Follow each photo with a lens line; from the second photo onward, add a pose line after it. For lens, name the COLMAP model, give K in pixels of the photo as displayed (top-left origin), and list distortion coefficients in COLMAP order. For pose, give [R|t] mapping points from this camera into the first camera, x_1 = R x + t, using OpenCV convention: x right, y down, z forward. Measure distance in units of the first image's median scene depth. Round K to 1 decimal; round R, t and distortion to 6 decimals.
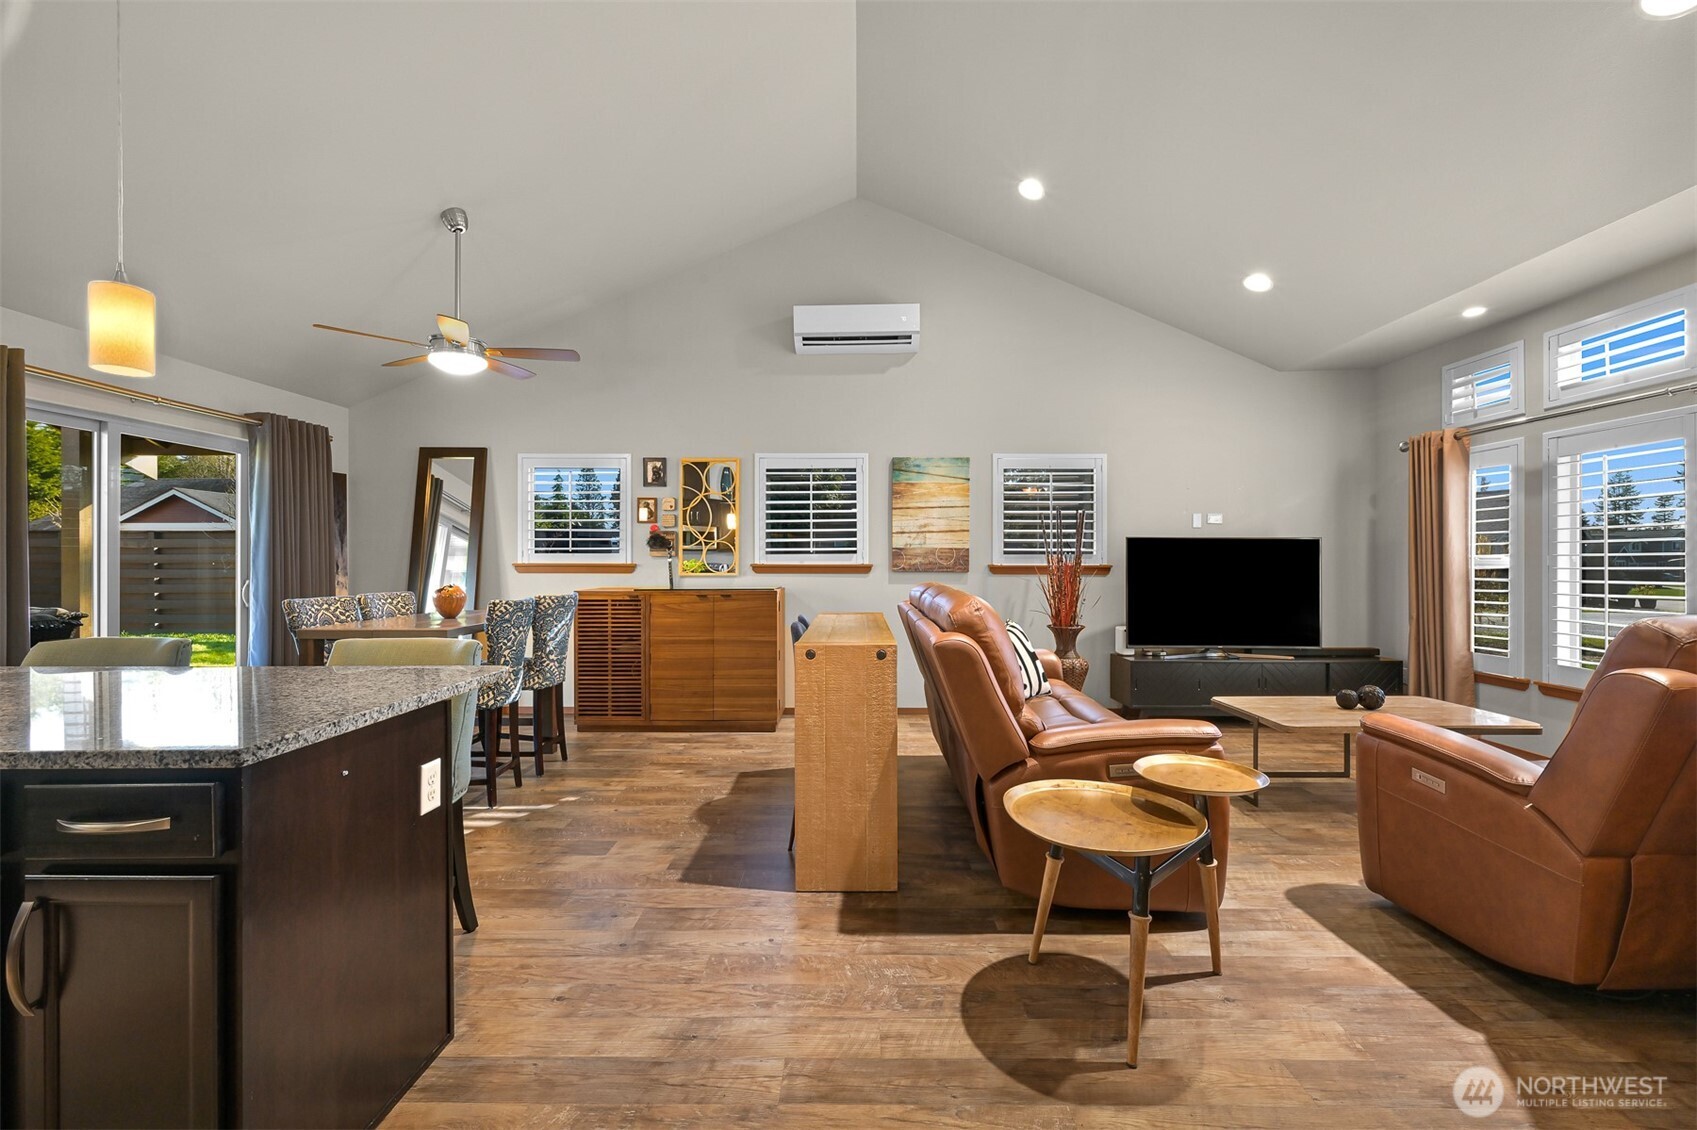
lens RADIAL K [[694.5, 0, 857.1], [0, 694.5, 563.1], [0, 0, 1]] dist [0.000036, 0.000099]
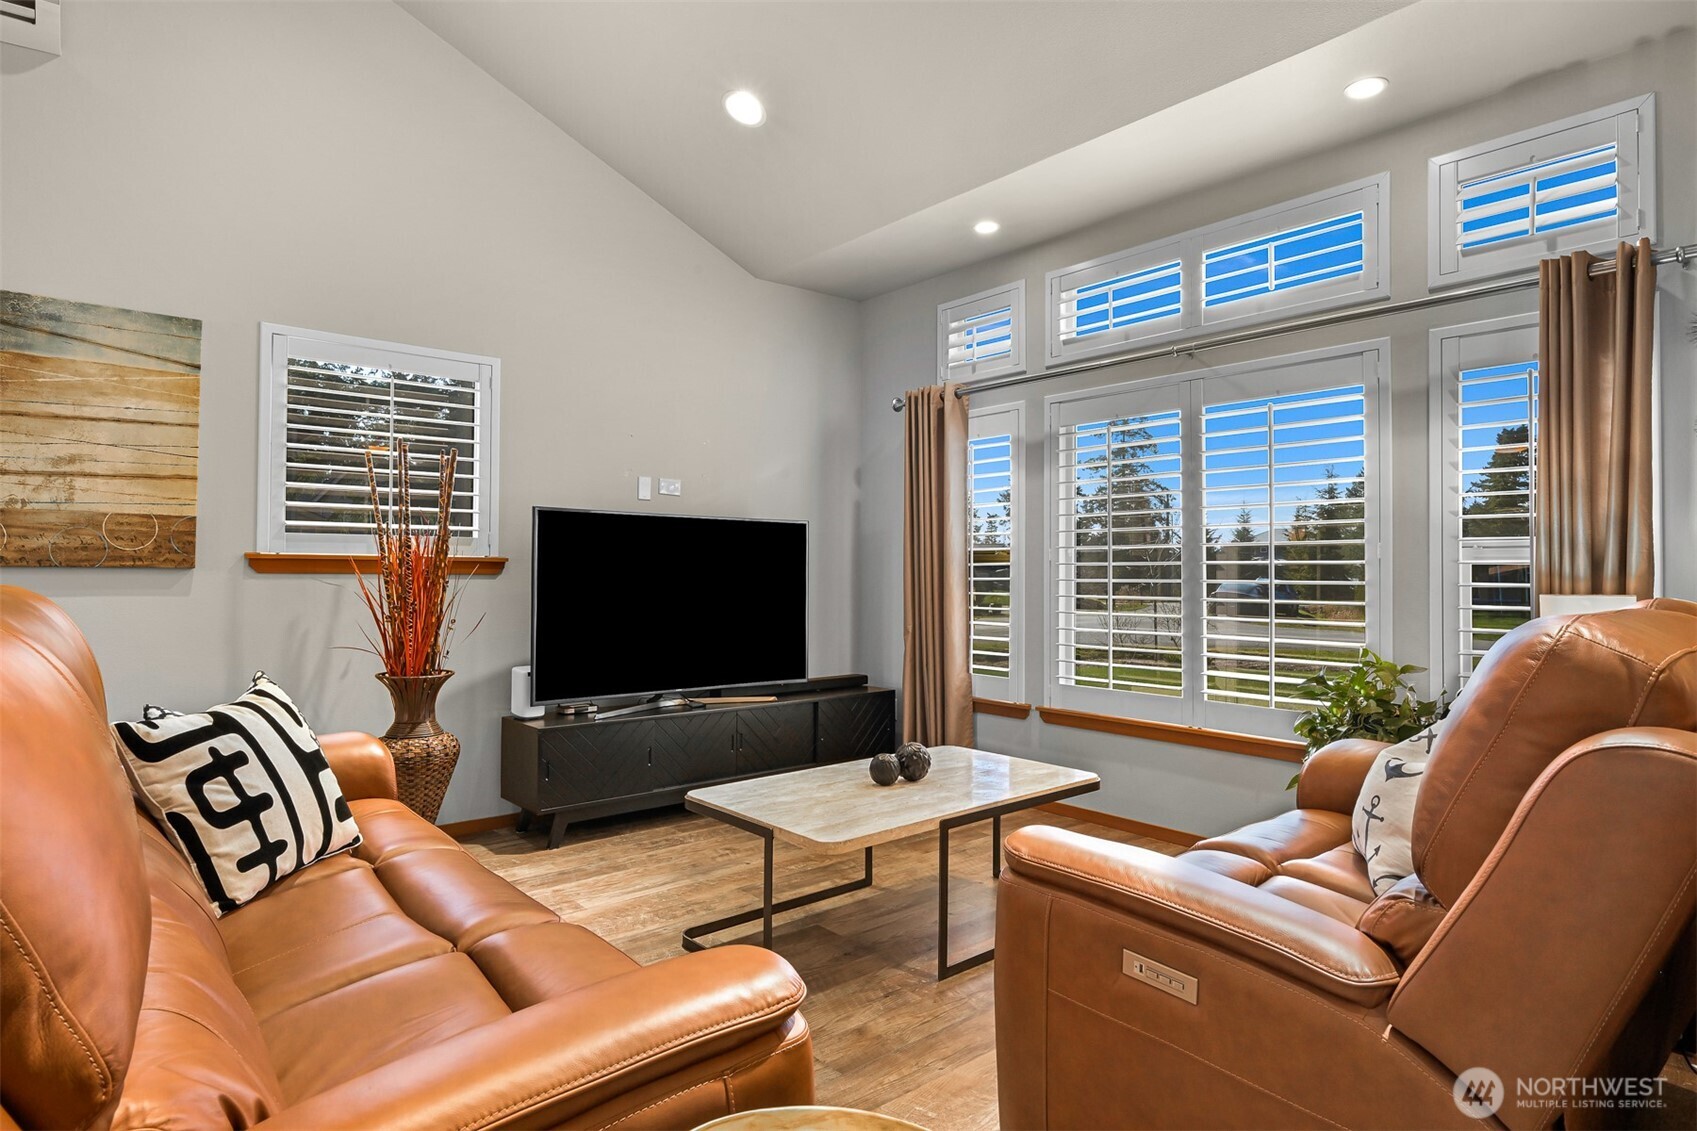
lens RADIAL K [[913.8, 0, 846.5], [0, 913.8, 552.7], [0, 0, 1]] dist [-0.003849, -0.000064]
pose [[0.760128, 0.017837, 0.649529, 0.107351], [-0.004465, 0.999743, -0.022230, 0.015492], [-0.649758, 0.013998, 0.760012, 0.290504]]
